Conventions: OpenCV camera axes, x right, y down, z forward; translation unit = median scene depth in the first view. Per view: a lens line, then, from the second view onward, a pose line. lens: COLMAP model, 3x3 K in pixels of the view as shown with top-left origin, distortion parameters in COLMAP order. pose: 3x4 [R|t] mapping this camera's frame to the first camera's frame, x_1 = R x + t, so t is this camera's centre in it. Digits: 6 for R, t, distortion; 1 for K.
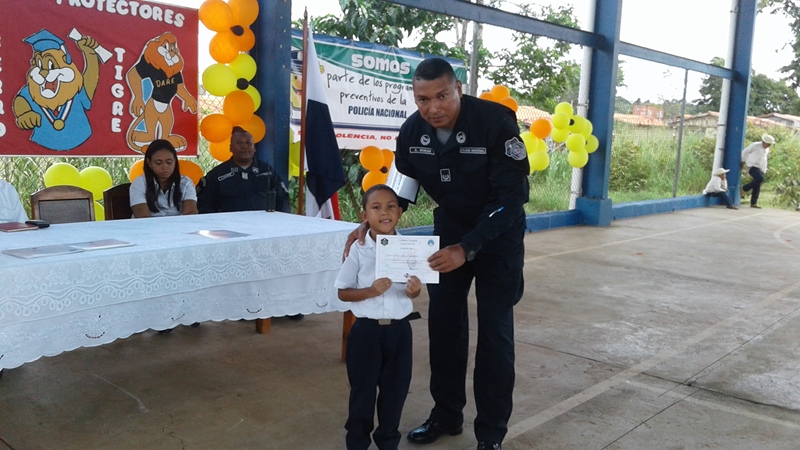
lens RADIAL K [[764.5, 0, 380.4], [0, 764.5, 228.2], [0, 0, 1]] dist [0.113745, -0.272018]
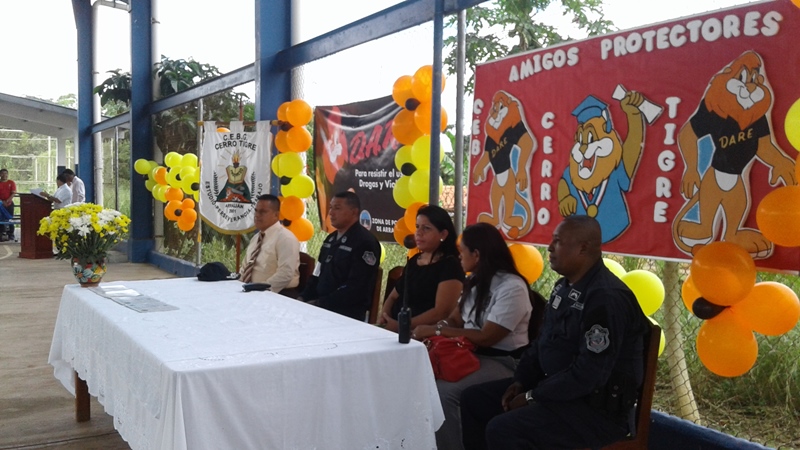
lens RADIAL K [[764.5, 0, 380.4], [0, 764.5, 228.2], [0, 0, 1]] dist [0.113745, -0.272018]
pose [[-0.342952, -0.010943, -0.939289, 0.361543], [-0.163277, 0.985405, 0.048135, -0.109881], [0.925054, 0.169872, -0.339734, 0.983952]]
